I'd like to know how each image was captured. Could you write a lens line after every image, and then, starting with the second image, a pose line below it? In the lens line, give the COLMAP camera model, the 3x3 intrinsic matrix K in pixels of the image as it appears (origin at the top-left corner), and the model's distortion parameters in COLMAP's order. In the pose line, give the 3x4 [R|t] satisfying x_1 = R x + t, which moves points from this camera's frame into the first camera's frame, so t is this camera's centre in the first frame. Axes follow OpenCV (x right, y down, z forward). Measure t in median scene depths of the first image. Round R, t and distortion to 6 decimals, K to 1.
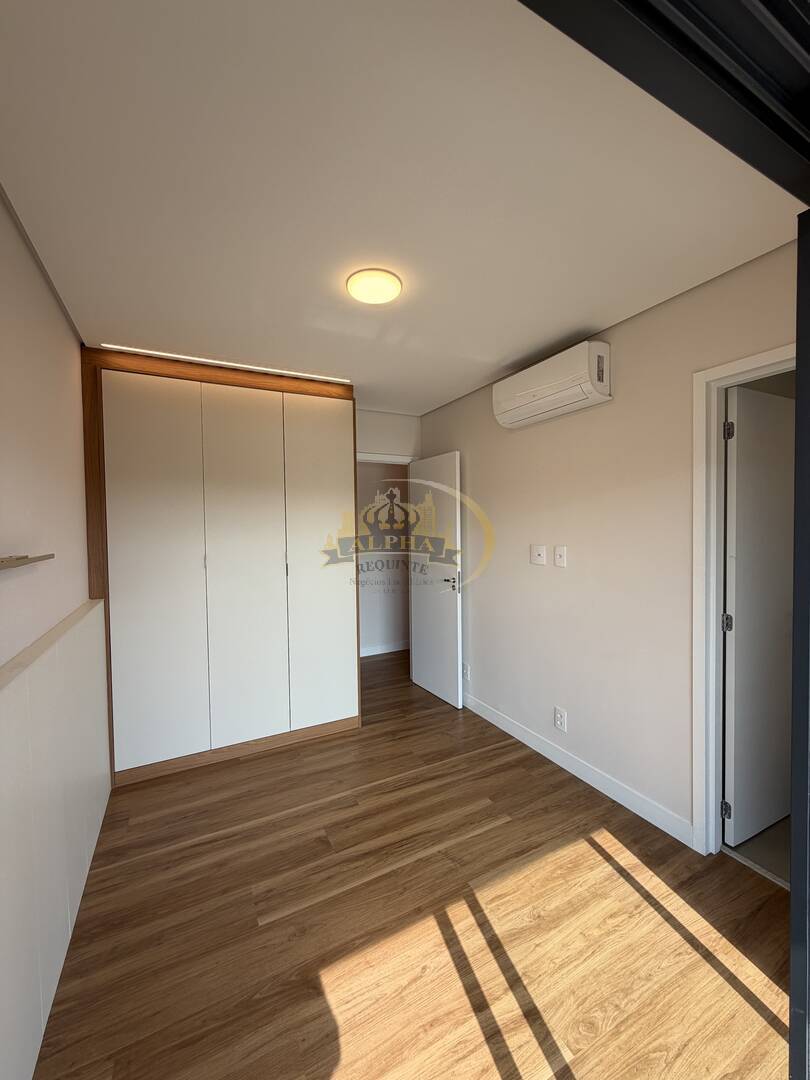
lens RADIAL K [[433.0, 0, 403.0], [0, 433.0, 534.2], [0, 0, 1]] dist [0.002087, -0.000278]
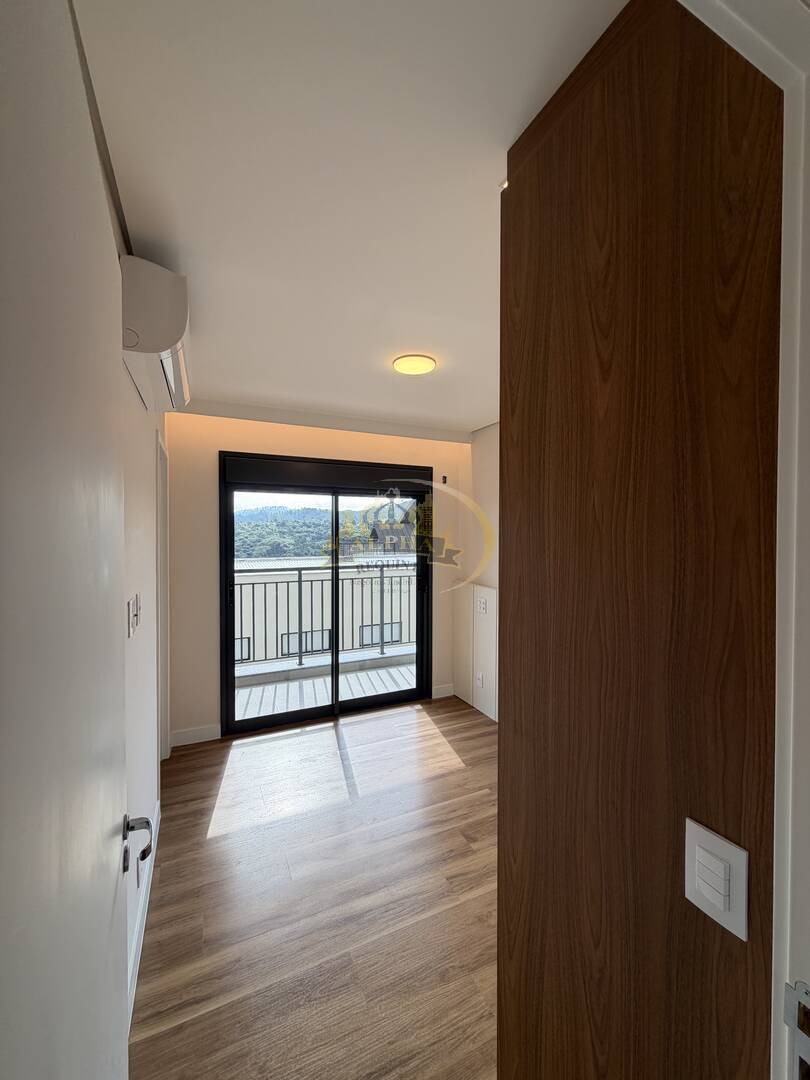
lens RADIAL K [[433.0, 0, 404.4], [0, 433.0, 536.0], [0, 0, 1]] dist [0.002087, -0.000278]
pose [[-0.999361, 0.012131, 0.033633, -0.065820], [0.013438, 0.999152, 0.038918, -0.096654], [-0.033133, 0.039345, -0.998676, 2.072202]]
